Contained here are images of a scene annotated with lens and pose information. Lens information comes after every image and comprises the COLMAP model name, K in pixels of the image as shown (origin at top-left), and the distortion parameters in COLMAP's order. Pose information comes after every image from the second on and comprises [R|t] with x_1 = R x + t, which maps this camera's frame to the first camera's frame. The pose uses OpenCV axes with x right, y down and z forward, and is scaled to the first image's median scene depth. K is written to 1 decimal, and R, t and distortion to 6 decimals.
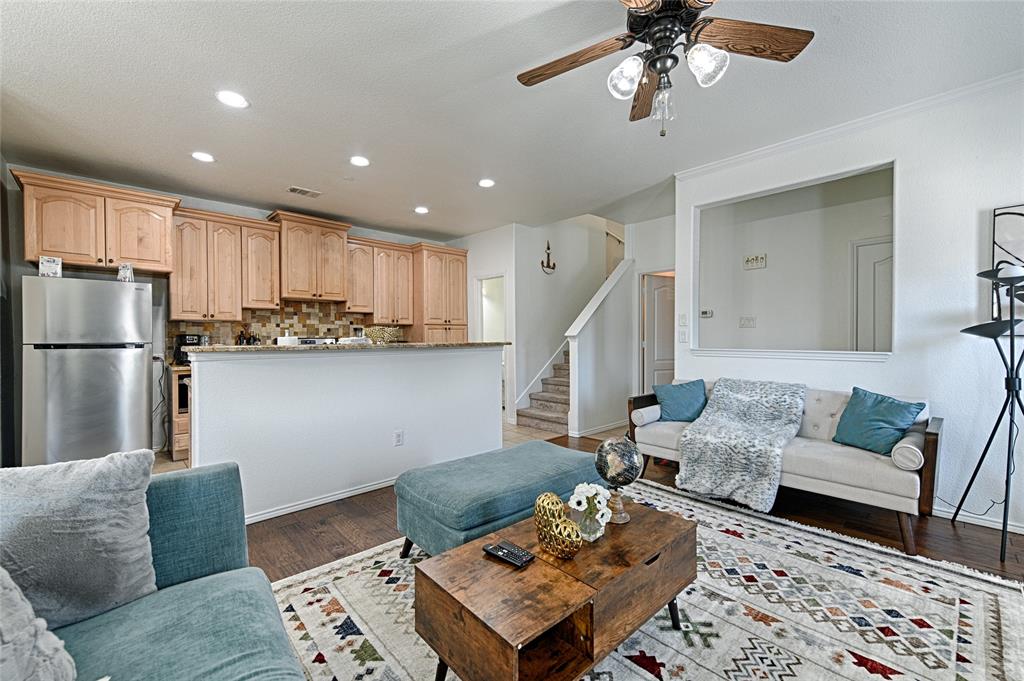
lens RADIAL K [[421.9, 0, 522.1], [0, 421.9, 345.1], [0, 0, 1]] dist [0.006672, -0.001061]
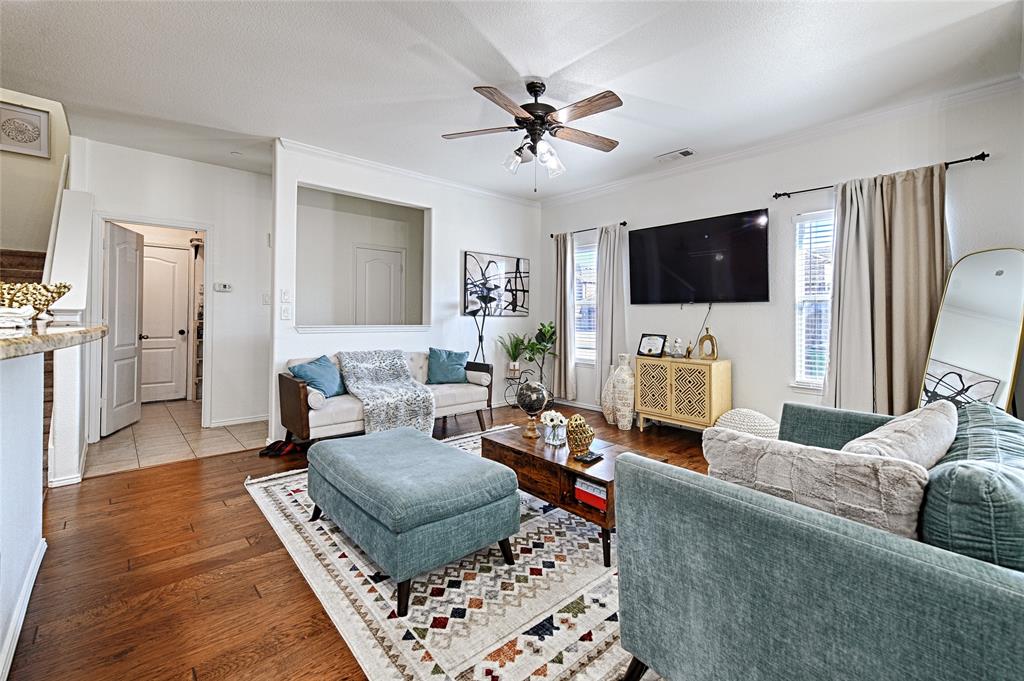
lens RADIAL K [[433.0, 0, 544.9], [0, 433.0, 314.2], [0, 0, 1]] dist [-0.004516, -0.000015]
pose [[-0.012225, 0.012913, 0.999842, -0.473793], [0.010846, 0.999860, -0.012780, 0.000473], [-0.999866, 0.010688, -0.012363, 0.350220]]
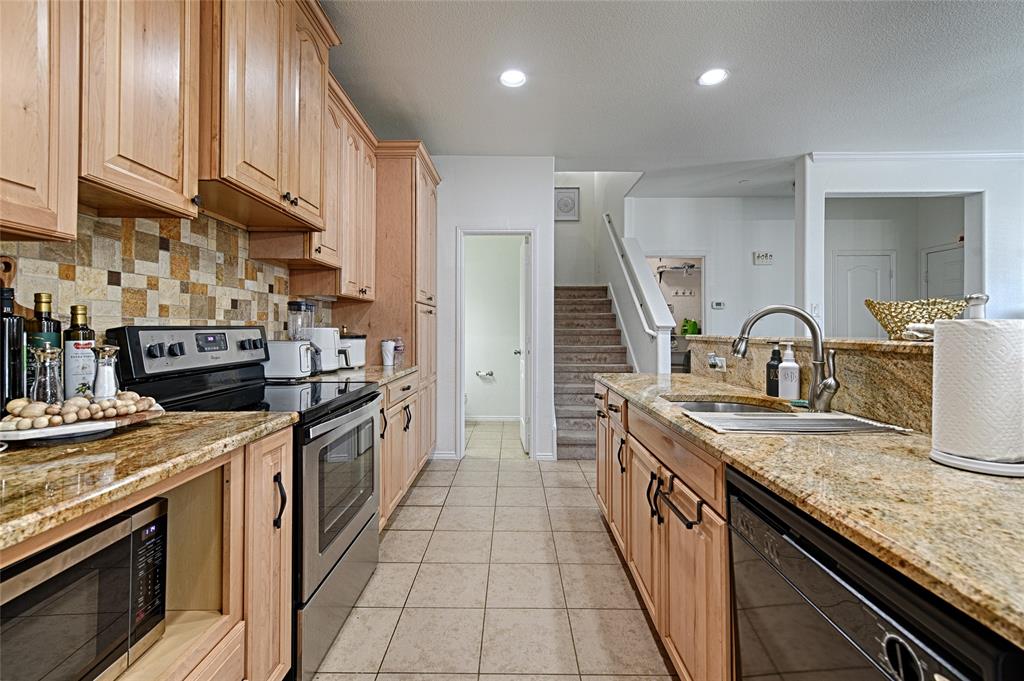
lens RADIAL K [[421.9, 0, 494.3], [0, 421.9, 325.4], [0, 0, 1]] dist [0.006672, -0.001061]
pose [[0.715736, 0.011482, 0.698276, -0.628560], [0.004325, 0.999773, -0.020872, -0.010653], [-0.698357, 0.017959, 0.715524, 0.677614]]
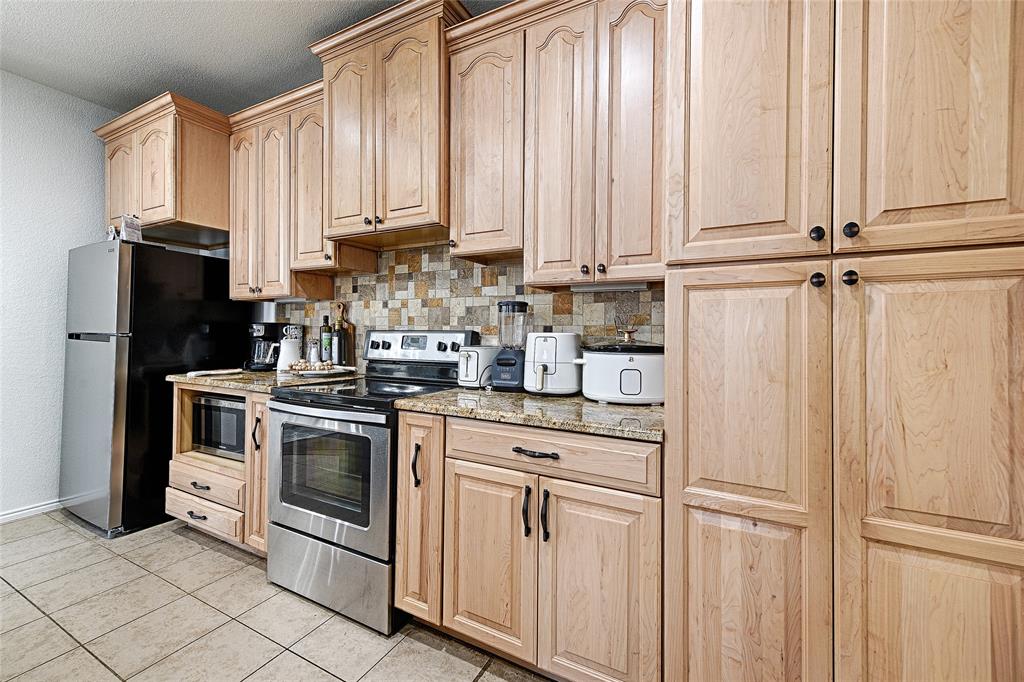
lens RADIAL K [[423.7, 0, 512.9], [0, 423.7, 336.9], [0, 0, 1]] dist [0.004322, 0.000117]
pose [[0.326294, 0.010191, -0.945214, -0.073414], [-0.030083, 0.999547, 0.000392, -0.014607], [0.944790, 0.028307, 0.326452, 1.040289]]
